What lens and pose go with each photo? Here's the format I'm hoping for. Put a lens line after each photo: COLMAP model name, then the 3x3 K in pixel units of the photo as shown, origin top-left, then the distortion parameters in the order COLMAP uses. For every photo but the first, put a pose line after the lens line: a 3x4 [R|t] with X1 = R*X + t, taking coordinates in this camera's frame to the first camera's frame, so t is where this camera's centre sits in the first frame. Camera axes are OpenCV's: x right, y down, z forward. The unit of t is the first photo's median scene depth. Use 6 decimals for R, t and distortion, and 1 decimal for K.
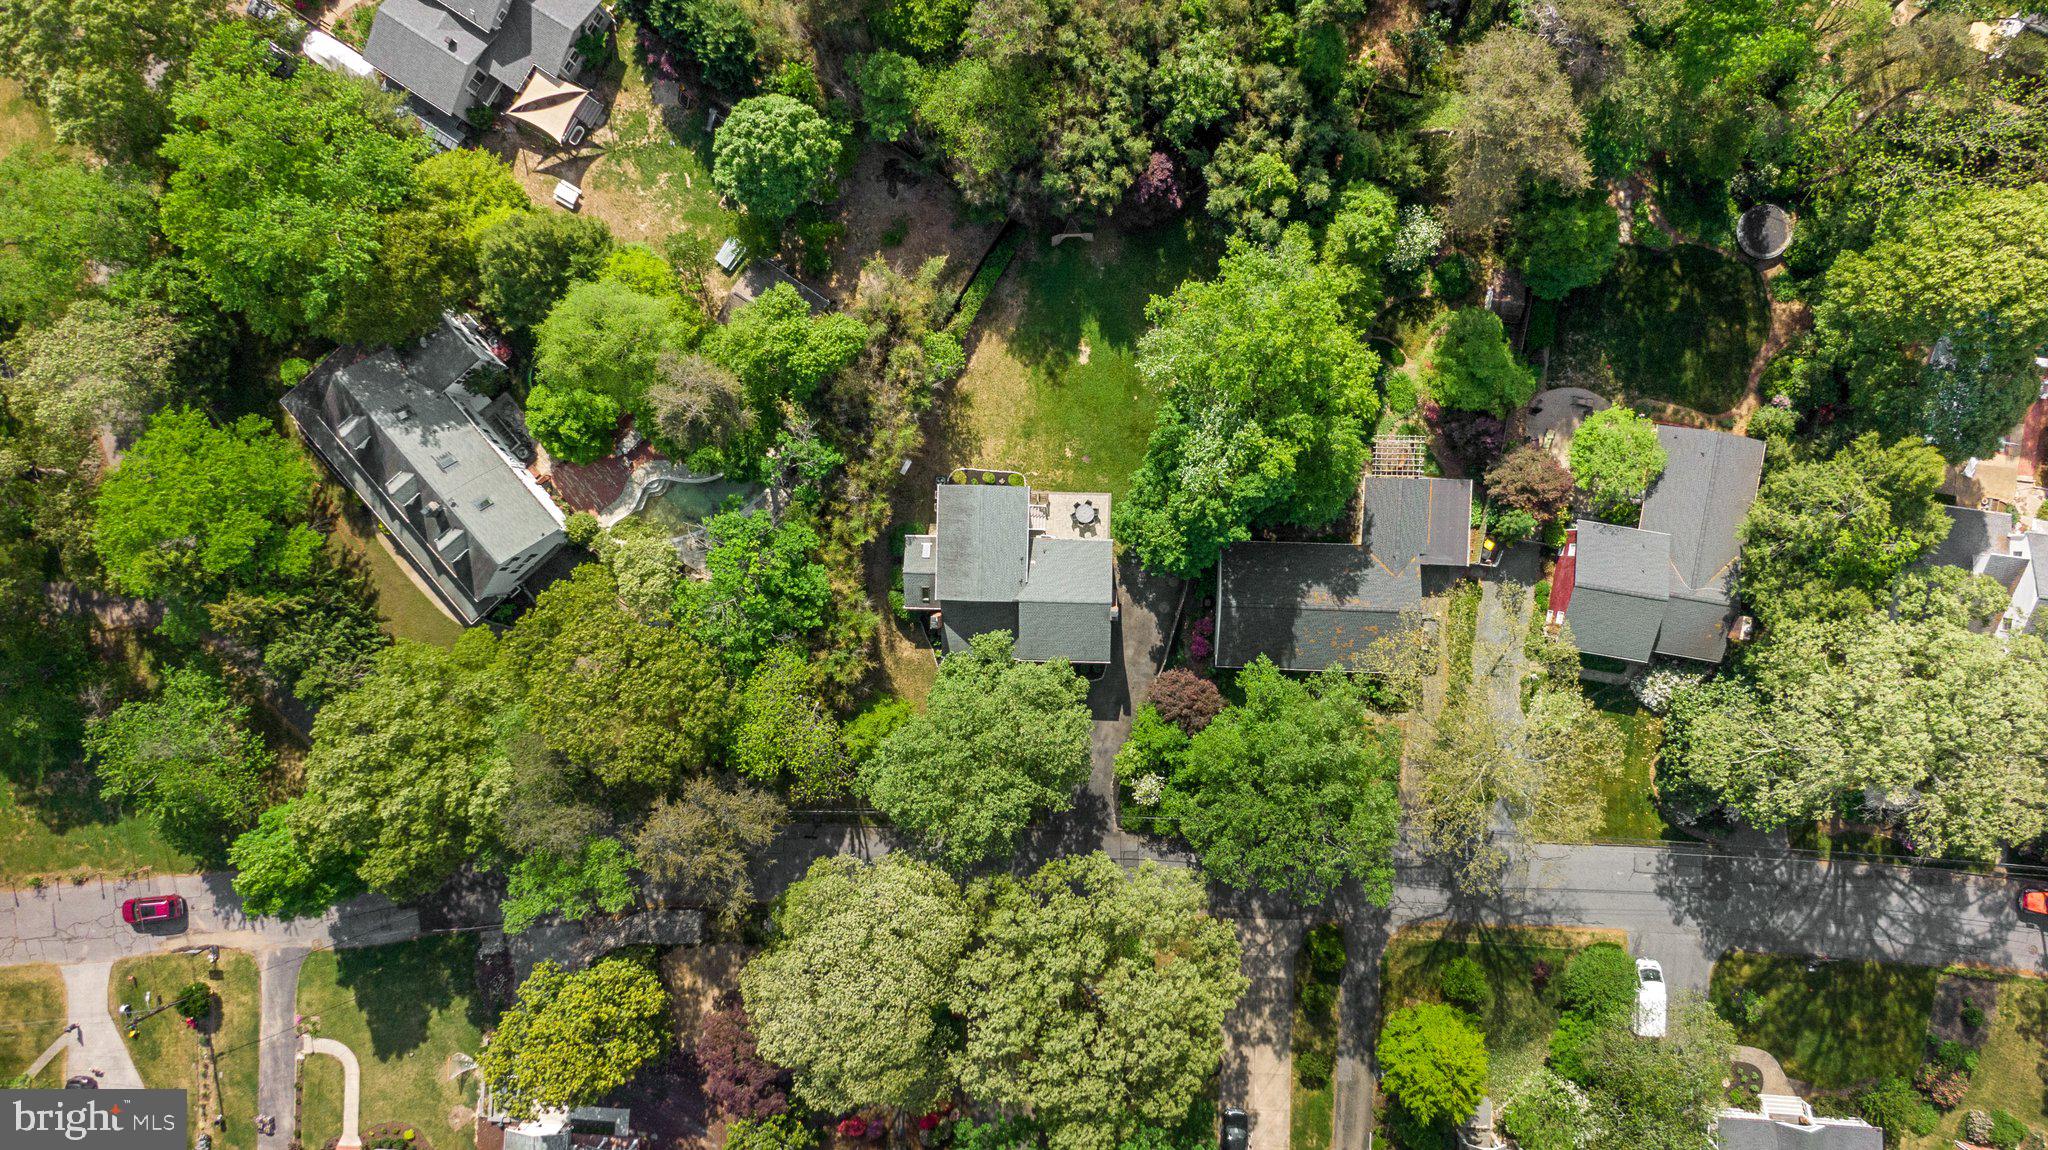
lens RADIAL K [[1510.2, 0, 1017.2], [0, 1510.2, 579.3], [0, 0, 1]] dist [-0.007293, -0.006271]
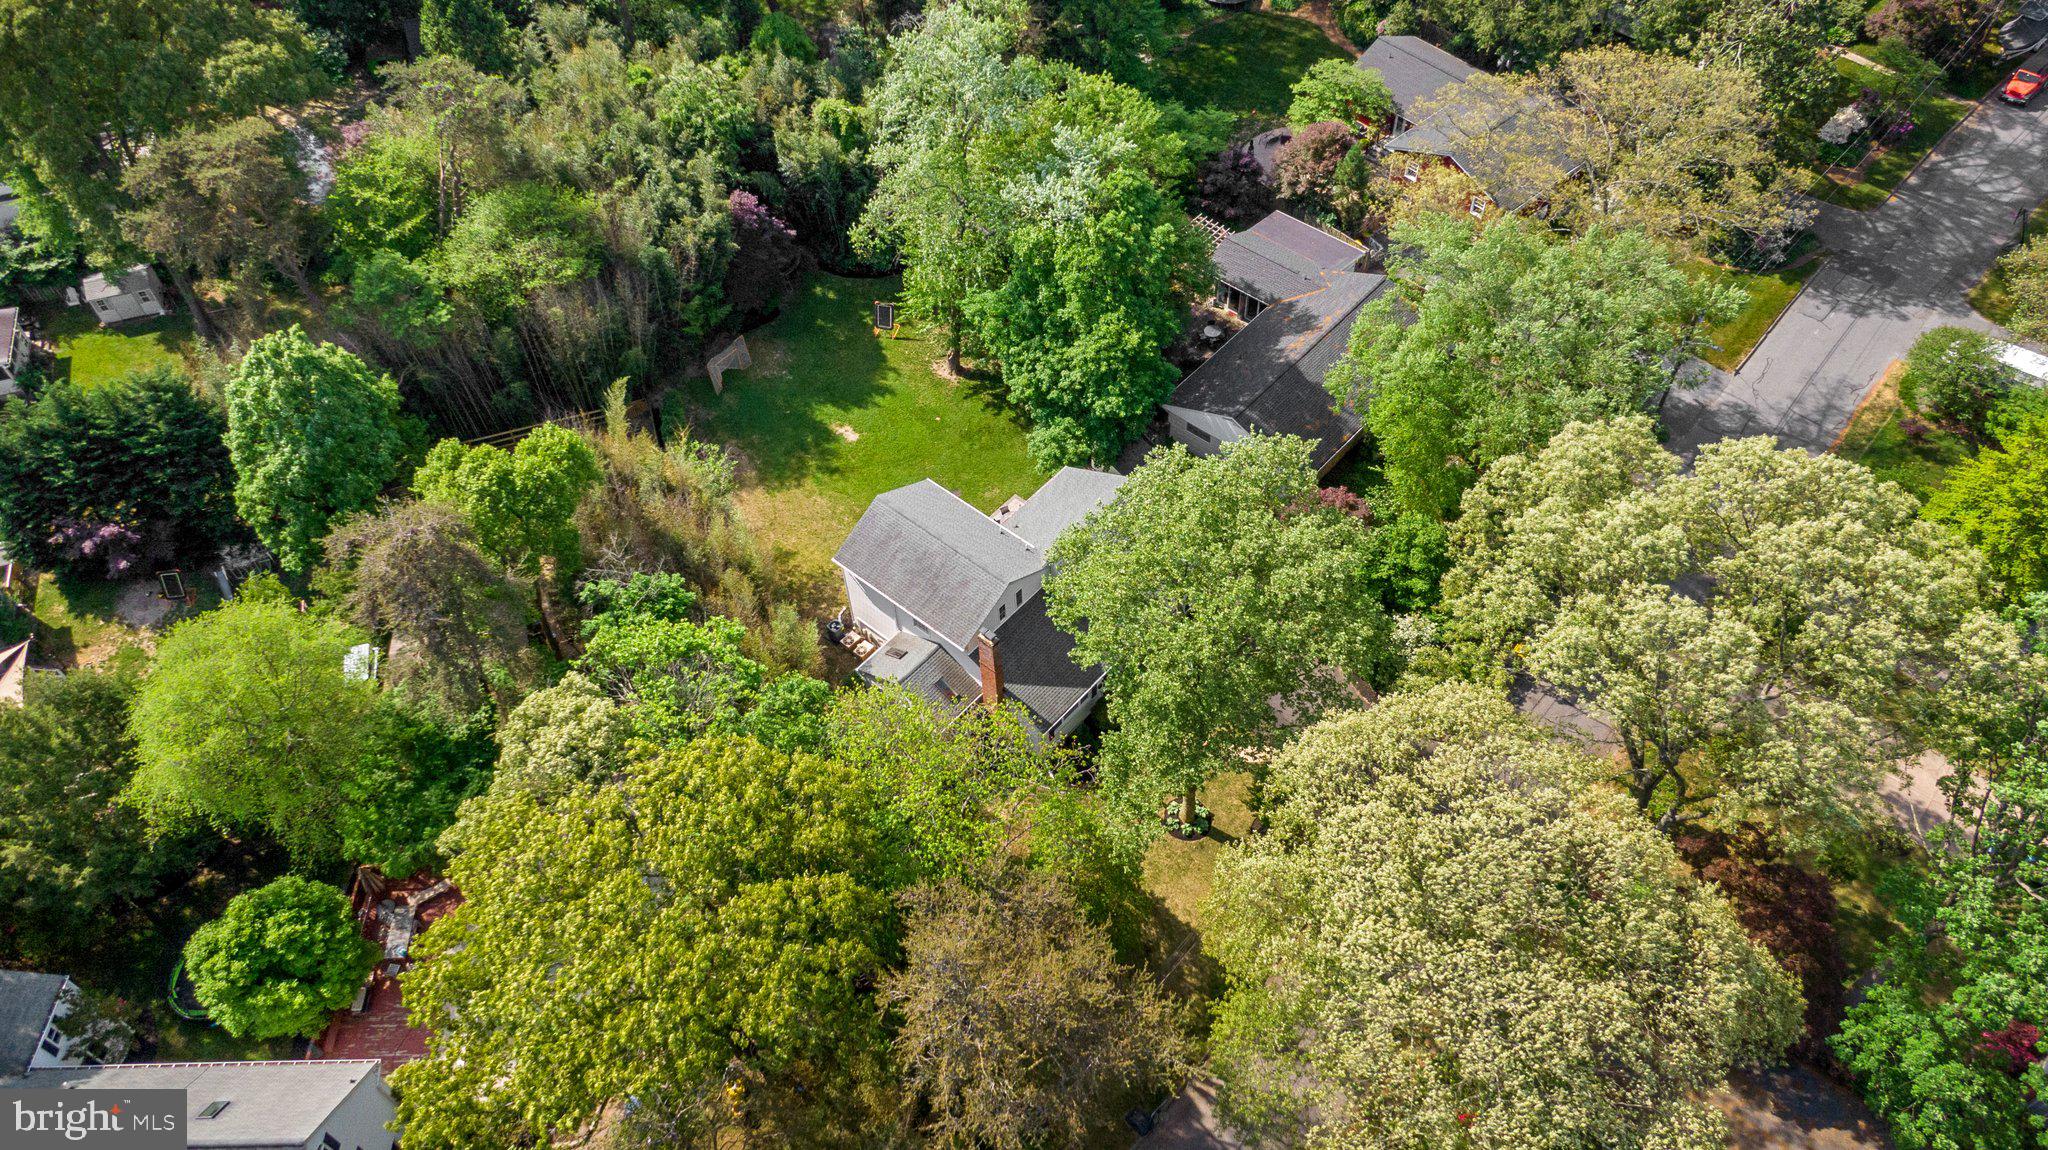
lens RADIAL K [[1510.2, 0, 1022.0], [0, 1510.2, 577.3], [0, 0, 1]] dist [-0.007293, -0.006271]
pose [[0.634563, -0.578765, 0.512211, -0.343246], [0.772368, 0.450973, -0.447294, 0.299867], [0.027885, 0.679451, 0.733190, 0.539609]]
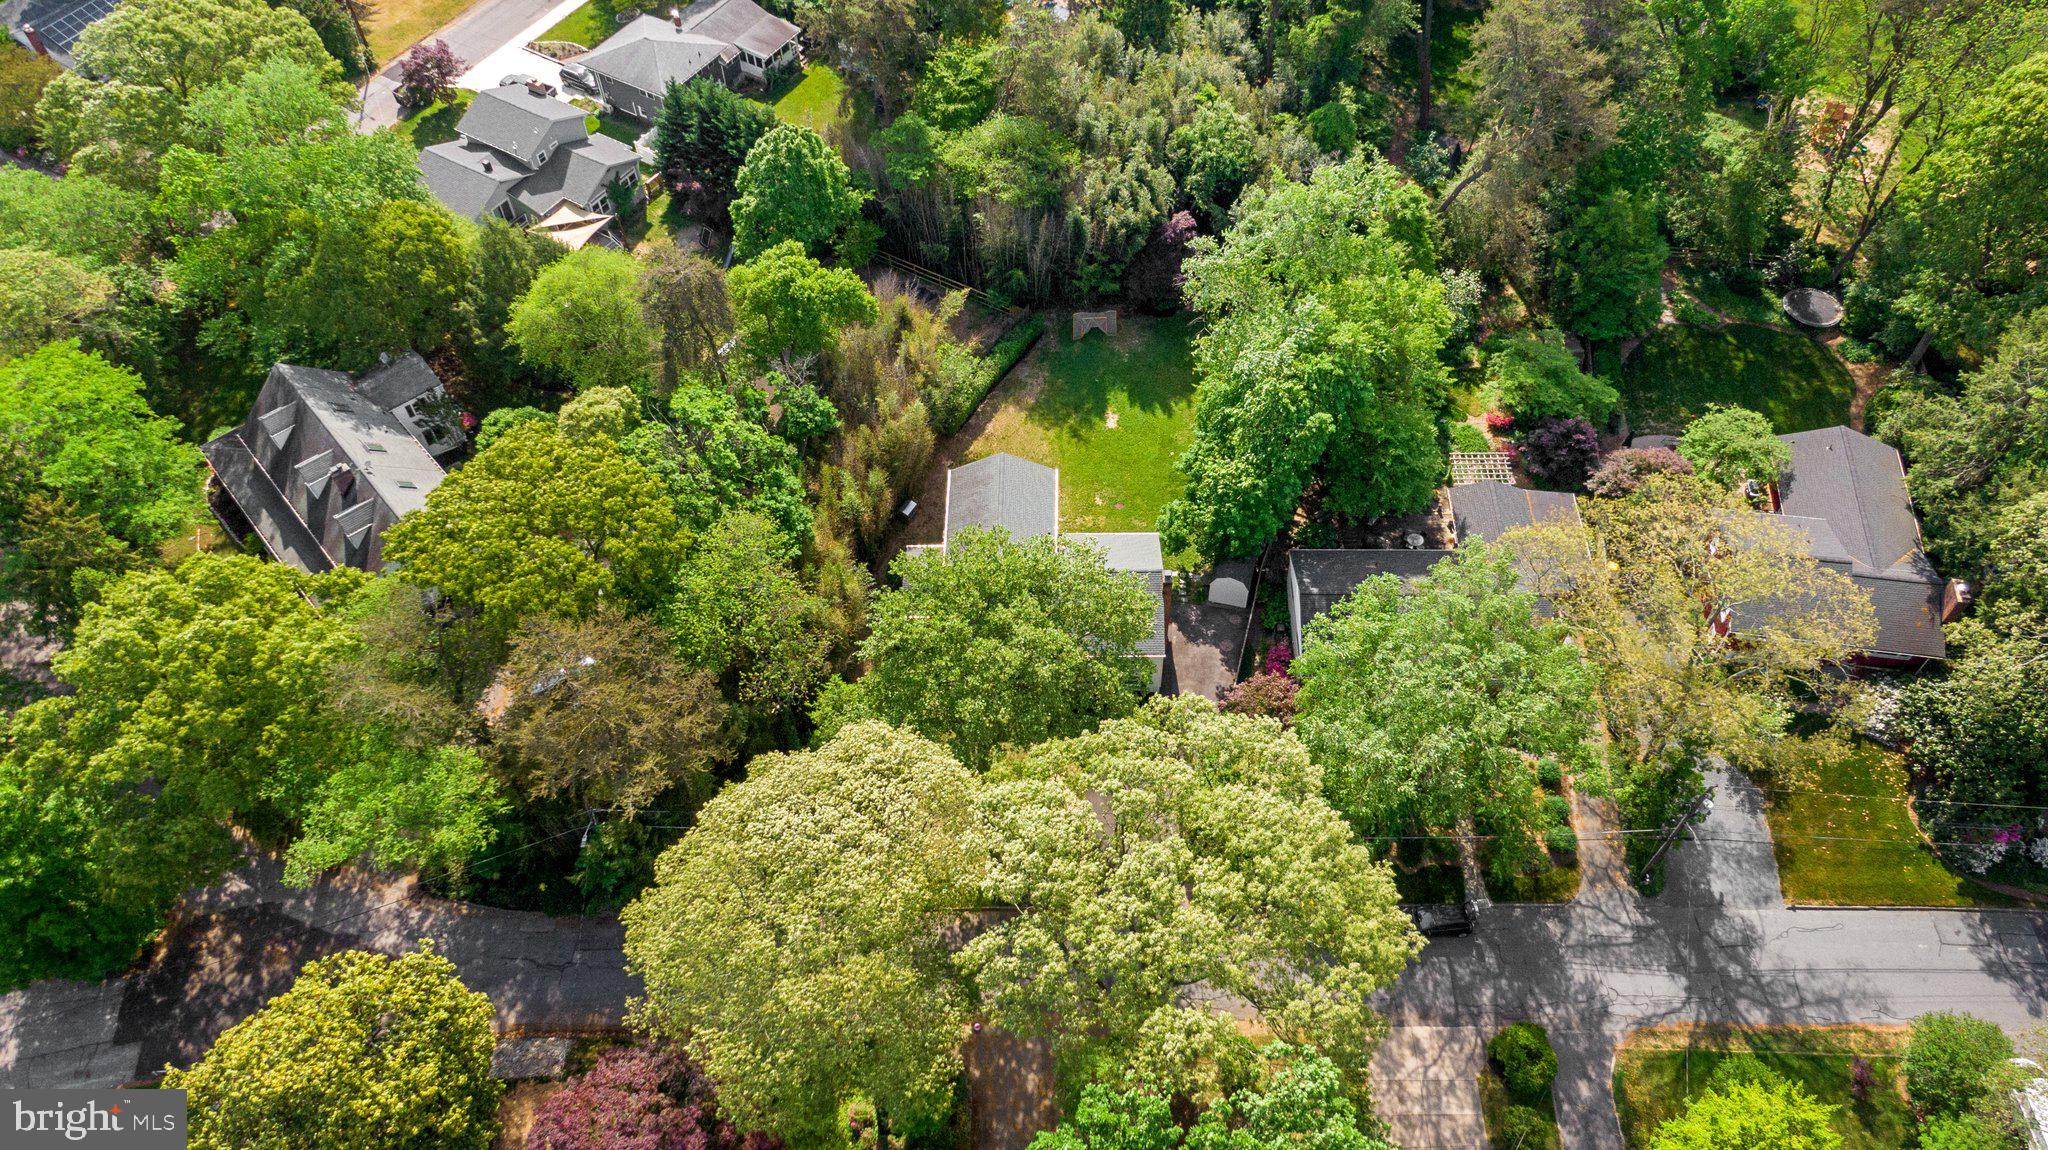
lens RADIAL K [[1510.2, 0, 1015.3], [0, 1510.2, 578.3], [0, 0, 1]] dist [-0.007293, -0.006271]
pose [[0.999854, 0.009080, 0.014459, -0.027581], [0.002398, 0.763813, -0.645433, 0.540128], [-0.016904, 0.645373, 0.763680, 0.395438]]
